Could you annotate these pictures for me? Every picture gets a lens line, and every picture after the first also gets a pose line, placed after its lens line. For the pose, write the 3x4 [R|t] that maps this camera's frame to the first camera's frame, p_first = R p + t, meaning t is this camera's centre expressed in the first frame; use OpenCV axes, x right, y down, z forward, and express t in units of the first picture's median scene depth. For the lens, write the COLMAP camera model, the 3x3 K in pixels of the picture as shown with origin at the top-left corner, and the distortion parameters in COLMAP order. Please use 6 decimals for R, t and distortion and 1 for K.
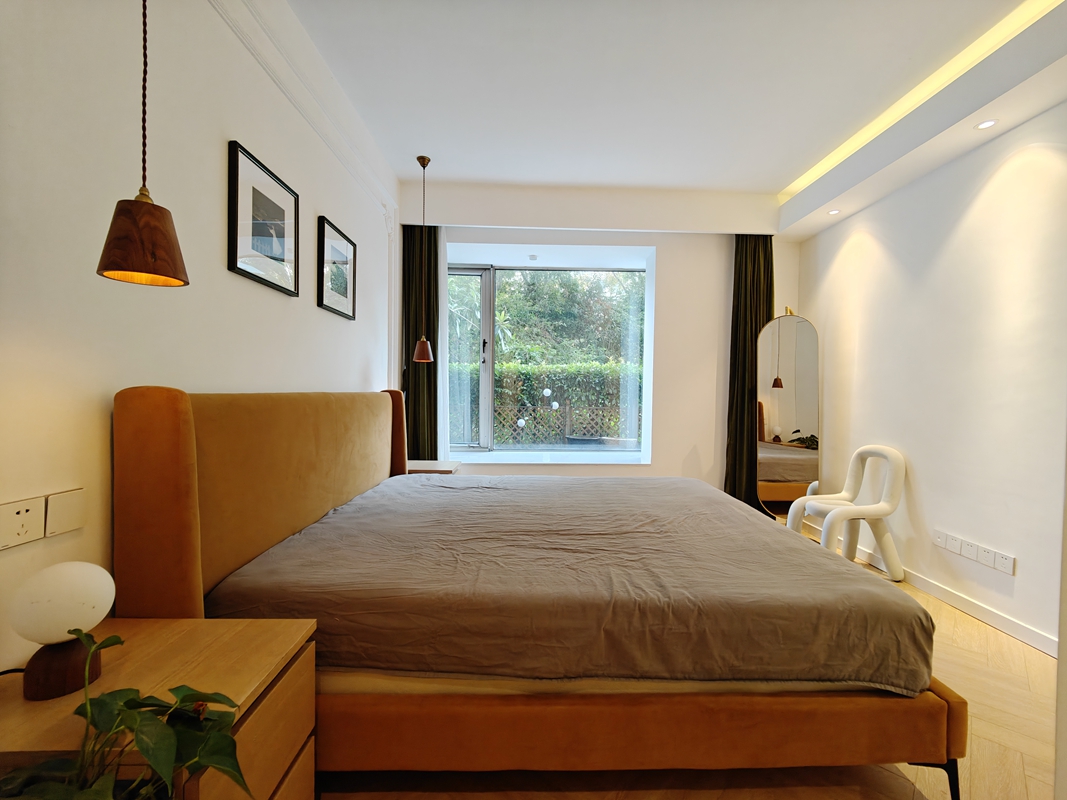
lens RADIAL K [[463.8, 0, 539.5], [0, 463.8, 401.1], [0, 0, 1]] dist [0.011437, -0.004687]
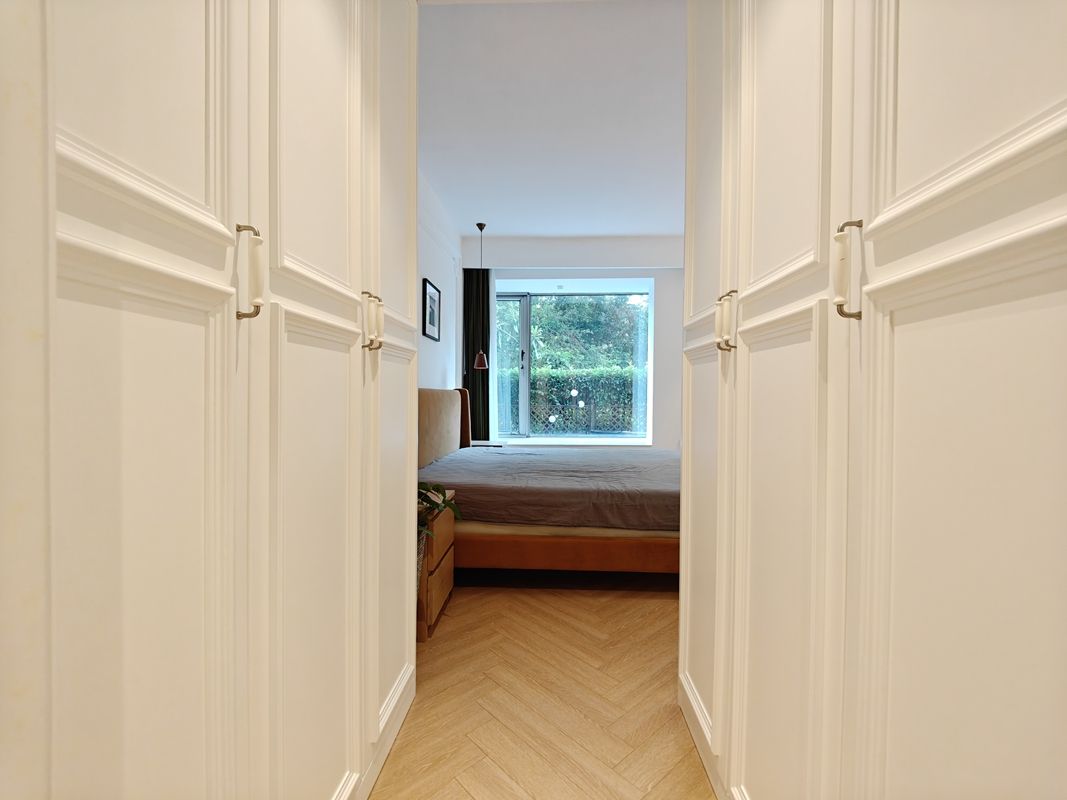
lens RADIAL K [[463.8, 0, 539.5], [0, 463.8, 401.1], [0, 0, 1]] dist [0.011437, -0.004687]
pose [[0.997614, -0.006992, -0.068681, 0.009316], [0.006321, 0.999930, -0.009988, 0.013163], [0.068746, 0.009530, 0.997589, -0.173335]]
